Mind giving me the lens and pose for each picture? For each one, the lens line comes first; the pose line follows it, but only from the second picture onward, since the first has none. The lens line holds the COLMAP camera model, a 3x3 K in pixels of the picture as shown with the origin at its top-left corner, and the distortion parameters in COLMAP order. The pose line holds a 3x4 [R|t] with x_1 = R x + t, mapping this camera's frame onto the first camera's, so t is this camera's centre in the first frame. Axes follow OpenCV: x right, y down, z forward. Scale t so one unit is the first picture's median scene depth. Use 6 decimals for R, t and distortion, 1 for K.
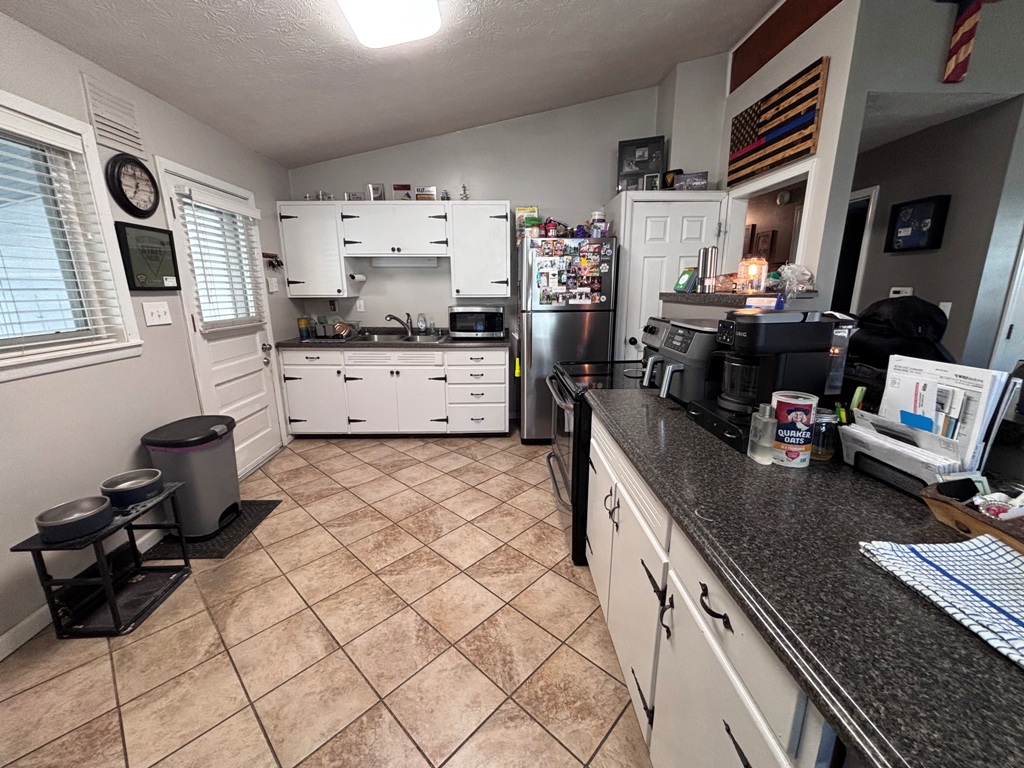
lens RADIAL K [[417.2, 0, 512.0], [0, 417.2, 384.0], [0, 0, 1]] dist [0.000688, 0.005702]
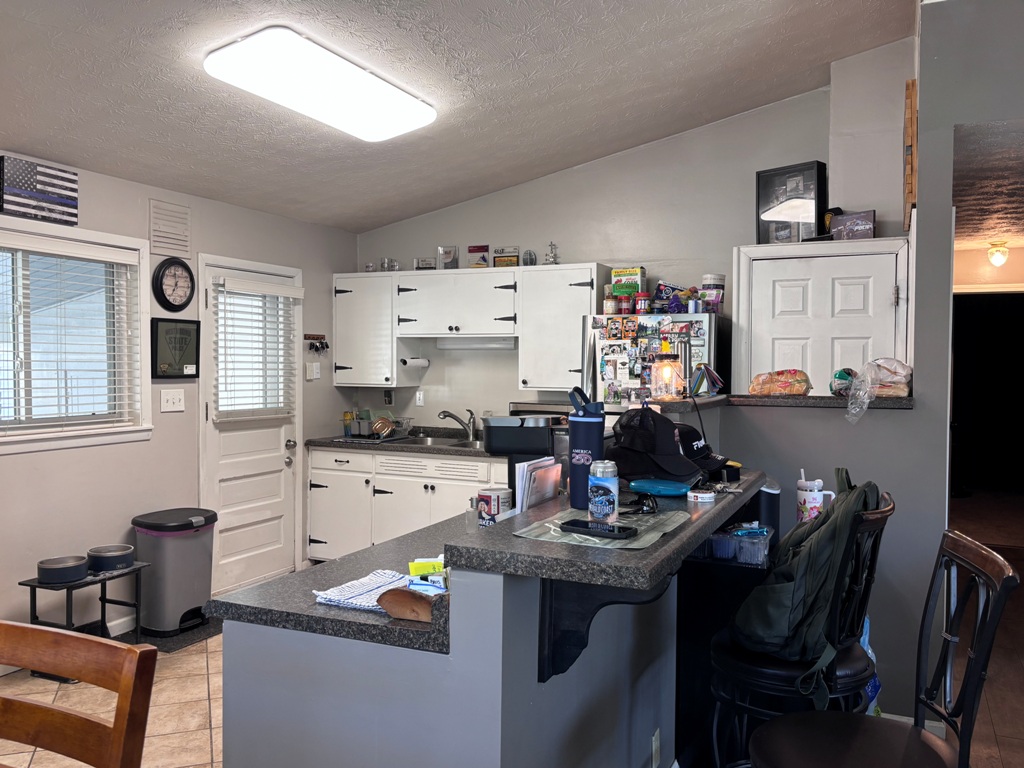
lens RADIAL K [[851.4, 0, 517.6], [0, 851.4, 385.4], [0, 0, 1]] dist [0.112758, -0.142014]
pose [[0.903185, 0.022989, -0.428635, 0.556040], [-0.109807, 0.977713, -0.178939, 0.054716], [0.414969, 0.208683, 0.885580, -0.355211]]
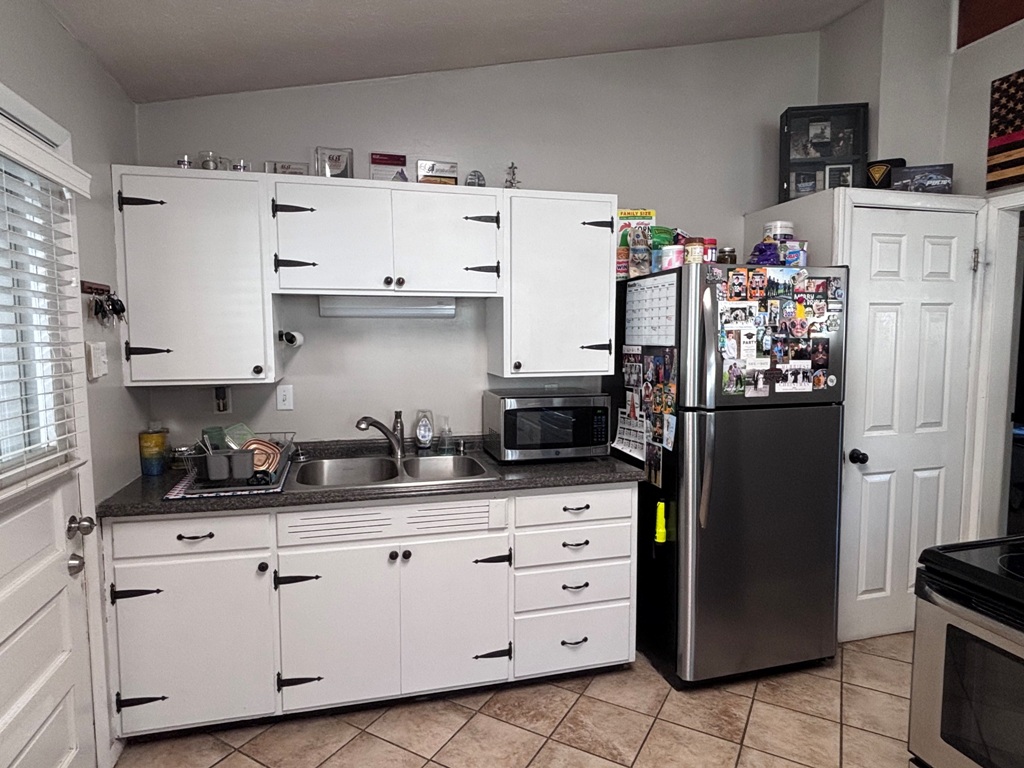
lens RADIAL K [[593.1, 0, 512.0], [0, 593.1, 384.0], [0, 0, 1]] dist [0.018573, -0.023879]
pose [[0.972442, -0.019289, 0.232346, -0.336400], [0.054222, 0.987957, -0.144915, -0.116281], [-0.226753, 0.153519, 0.961777, 0.387044]]
